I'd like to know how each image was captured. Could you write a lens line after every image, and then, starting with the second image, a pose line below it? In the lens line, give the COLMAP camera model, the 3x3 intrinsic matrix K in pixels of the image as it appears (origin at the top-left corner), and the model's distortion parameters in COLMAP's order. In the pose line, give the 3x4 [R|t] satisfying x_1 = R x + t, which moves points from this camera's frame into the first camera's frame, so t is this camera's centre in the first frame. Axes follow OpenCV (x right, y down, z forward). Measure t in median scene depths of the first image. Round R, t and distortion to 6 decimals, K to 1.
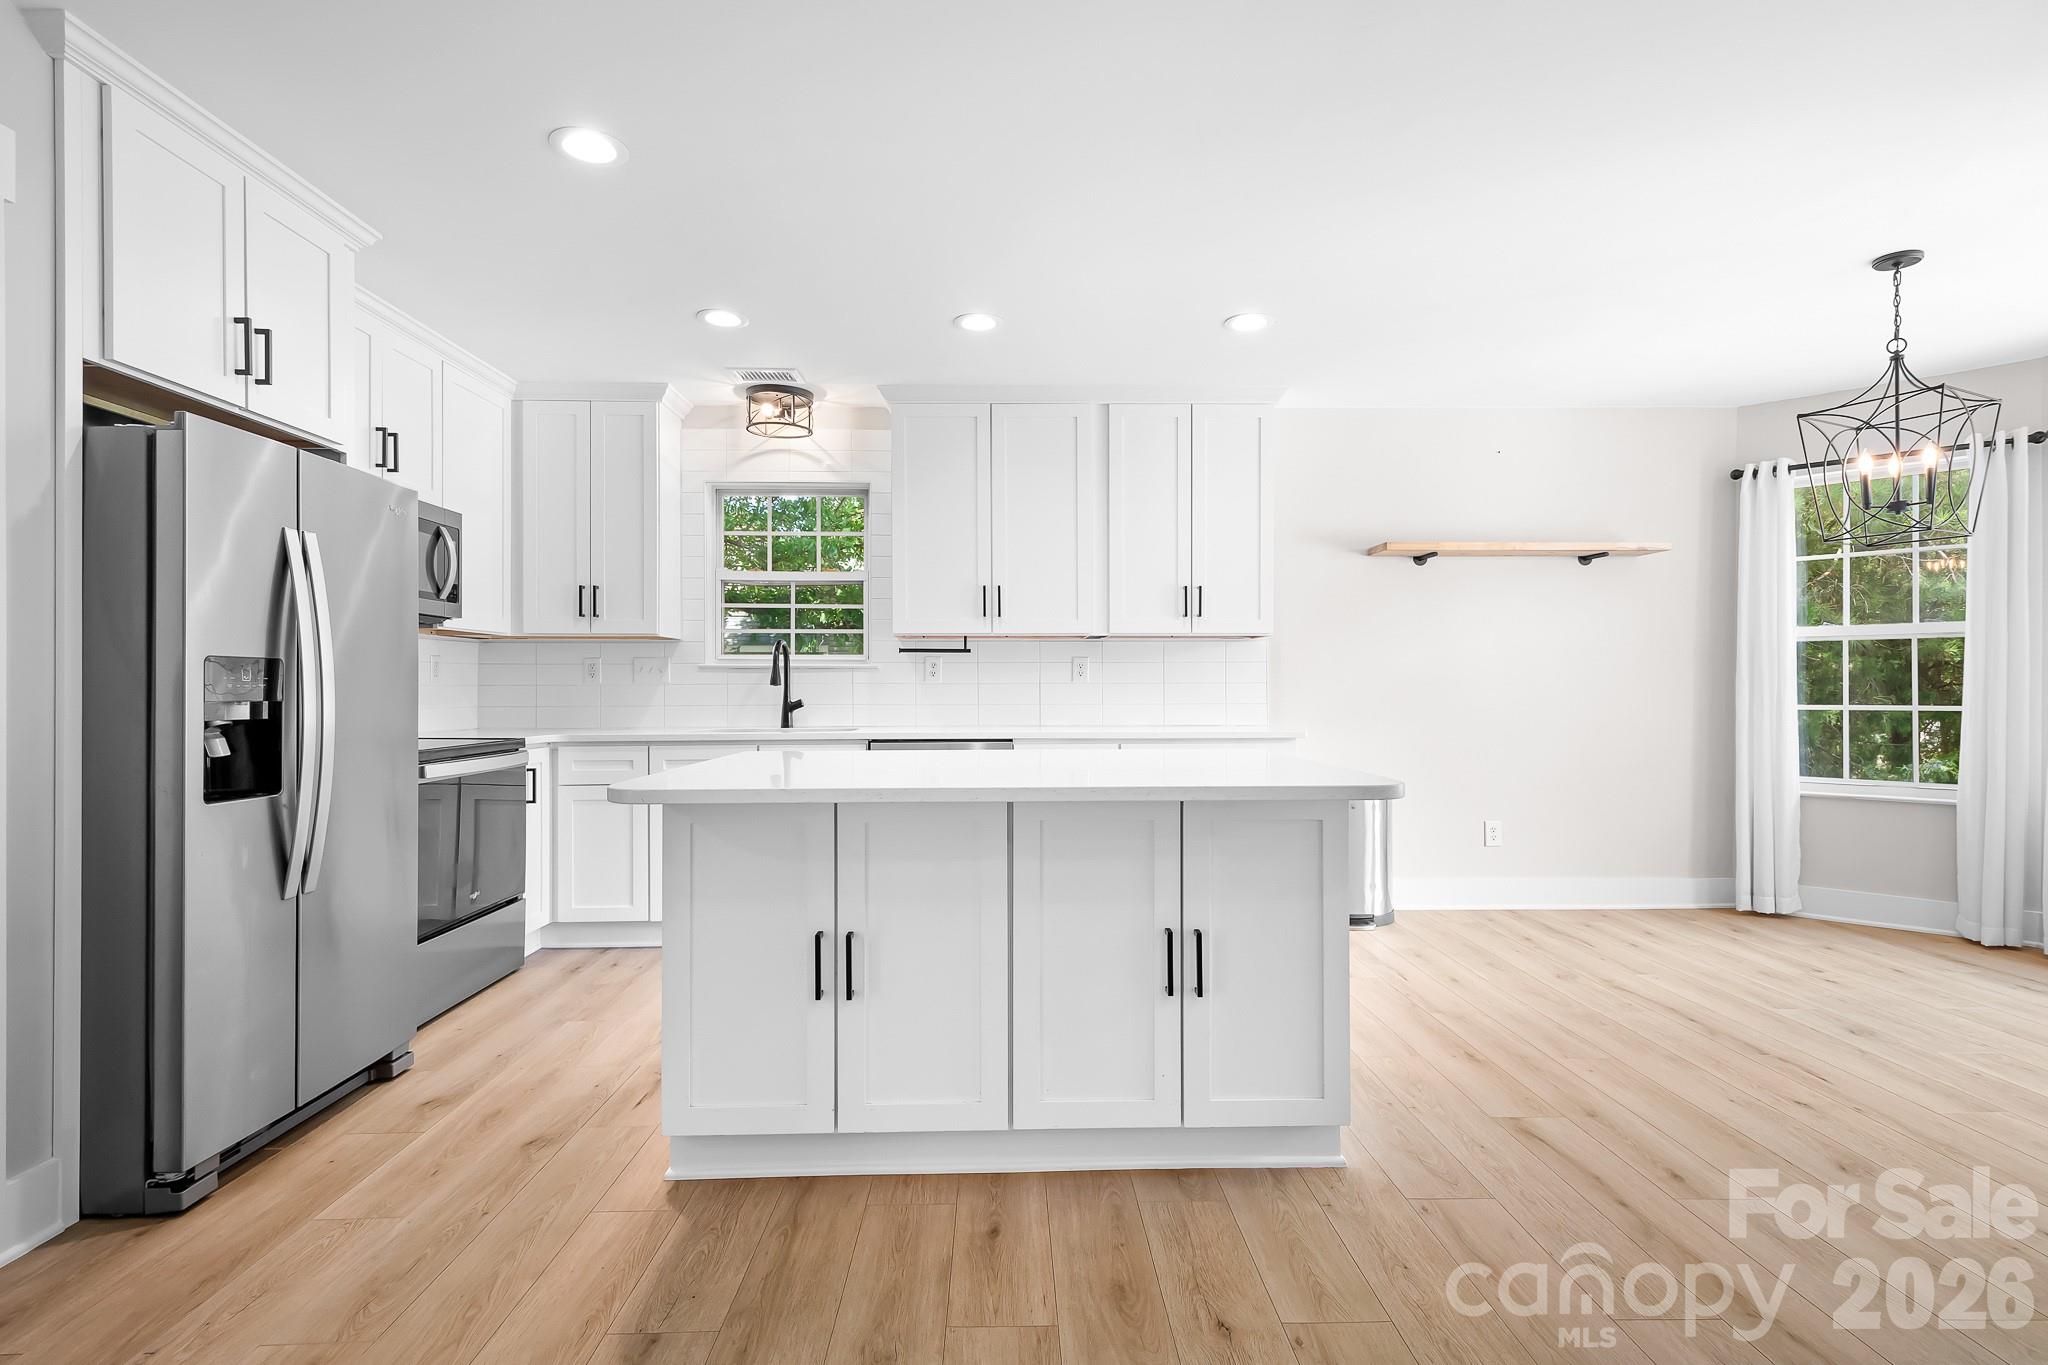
lens RADIAL K [[1005.6, 0, 1027.3], [0, 1005.6, 686.4], [0, 0, 1]] dist [0.009137, -0.001000]
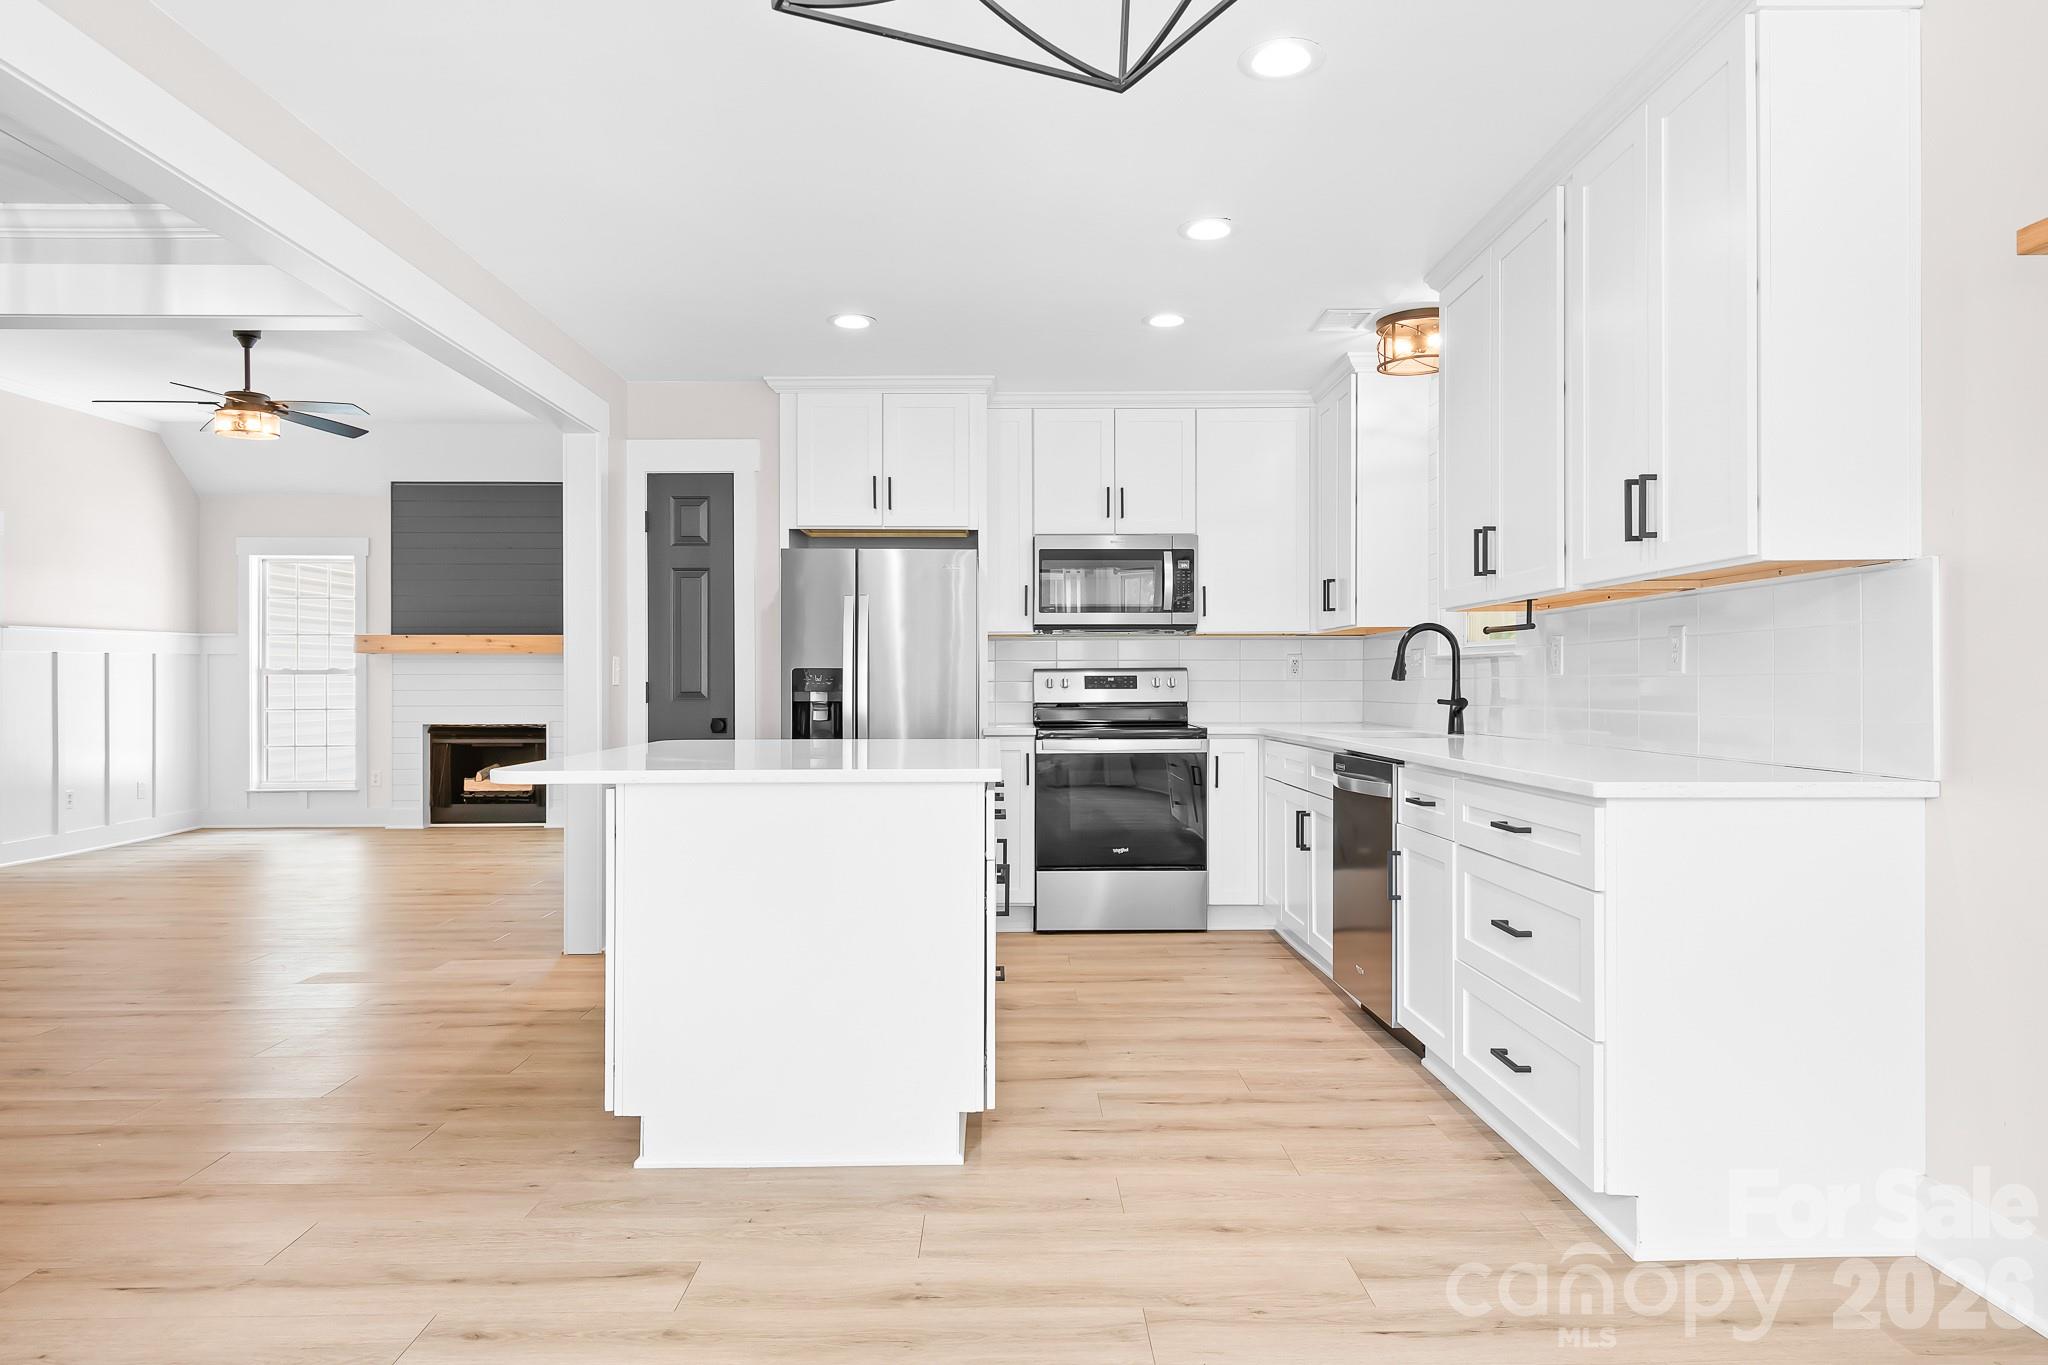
lens RADIAL K [[1259.9, 0, 1023.7], [0, 1259.9, 688.1], [0, 0, 1]] dist [0.032134, -0.024842]
pose [[-0.012749, 0.005152, -0.999905, 0.821868], [0.003667, 0.999980, 0.005106, -0.001181], [0.999912, -0.003602, -0.012768, 0.737794]]
